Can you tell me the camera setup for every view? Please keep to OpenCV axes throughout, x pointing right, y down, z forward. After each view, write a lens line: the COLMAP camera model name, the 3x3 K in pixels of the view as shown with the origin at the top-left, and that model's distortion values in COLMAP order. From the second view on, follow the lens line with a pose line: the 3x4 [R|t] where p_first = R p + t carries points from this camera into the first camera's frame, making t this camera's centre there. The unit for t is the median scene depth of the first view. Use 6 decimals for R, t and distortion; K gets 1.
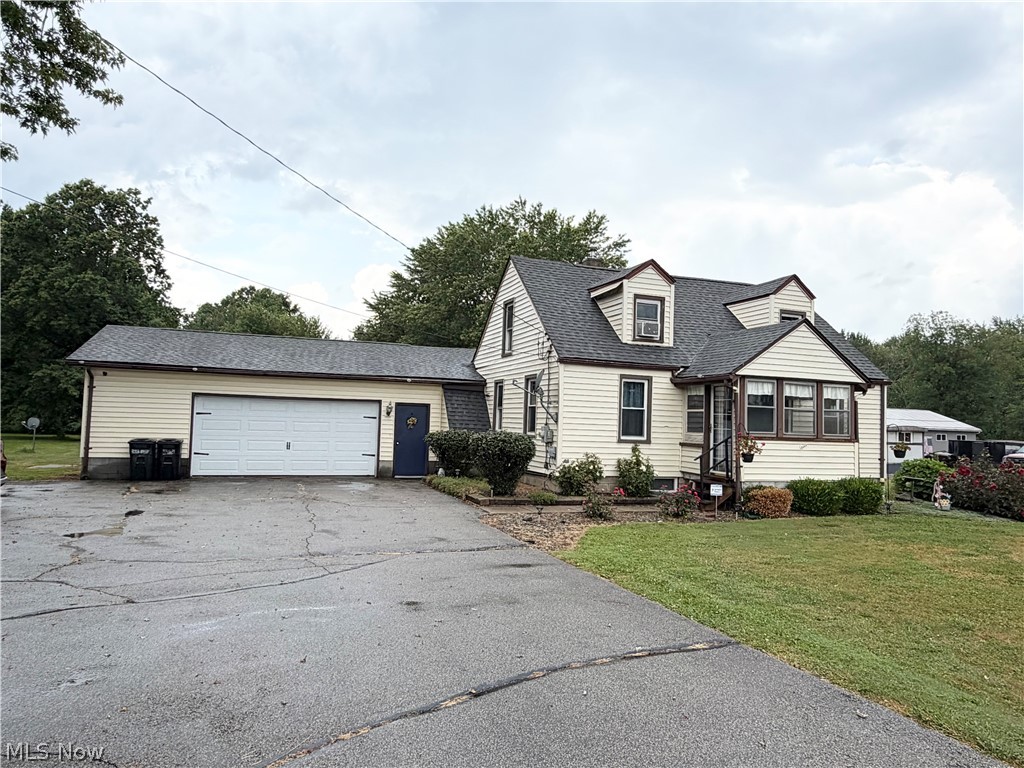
lens RADIAL K [[691.1, 0, 512.0], [0, 691.1, 384.0], [0, 0, 1]] dist [-0.008067, 0.000900]
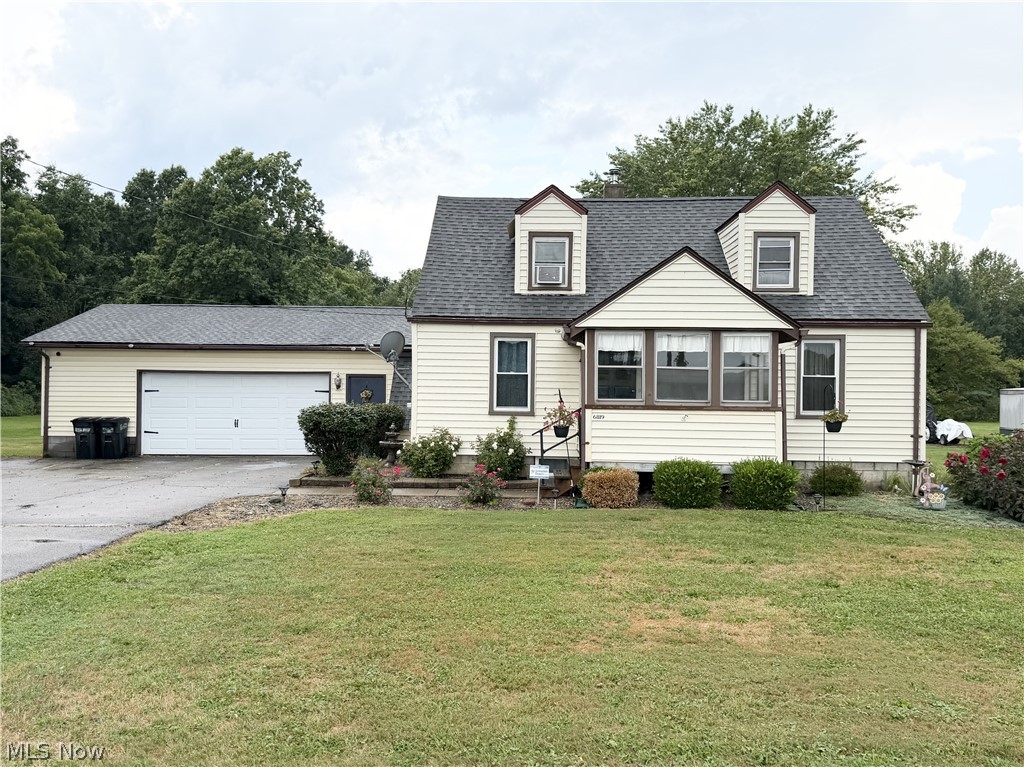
lens RADIAL K [[849.2, 0, 512.0], [0, 849.2, 383.5], [0, 0, 1]] dist [0.050398, -0.006148]
pose [[0.934371, -0.024479, -0.355459, 0.471841], [0.038332, 0.998753, 0.031979, 0.013475], [0.354233, -0.043506, 0.934144, 0.051340]]
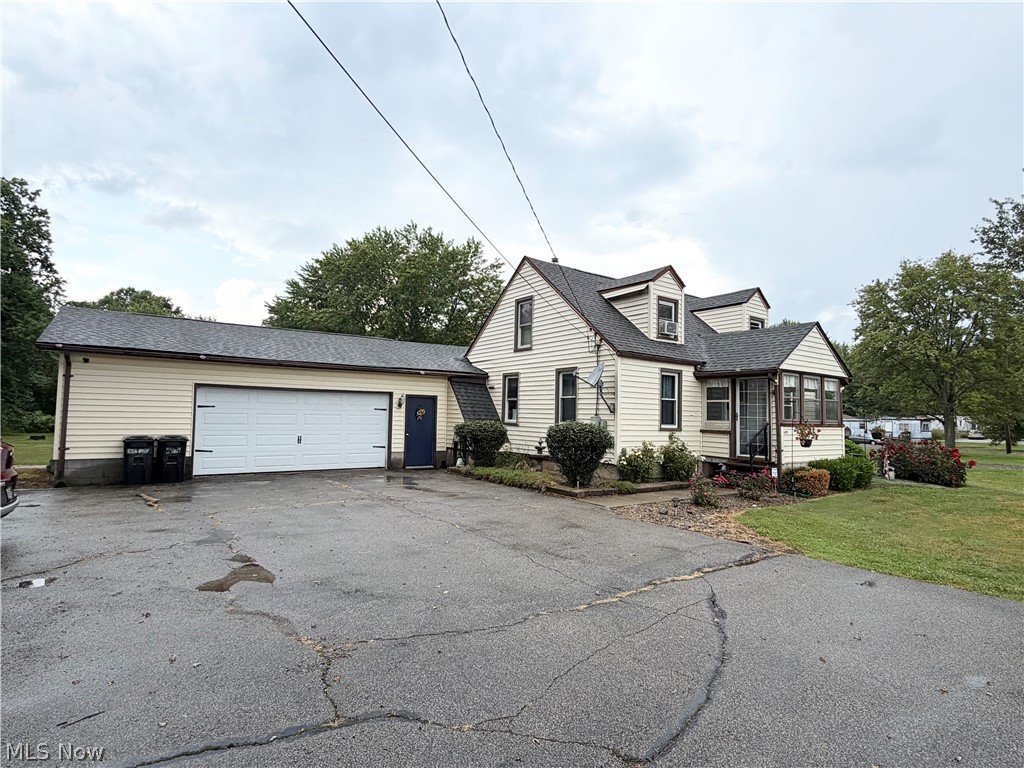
lens RADIAL K [[543.6, 0, 512.0], [0, 543.6, 384.0], [0, 0, 1]] dist [-0.006862, 0.000615]
pose [[0.962457, 0.004879, 0.271392, -0.261867], [-0.006119, 0.999974, 0.003723, 0.008364], [-0.271366, -0.005244, 0.962462, 0.212084]]
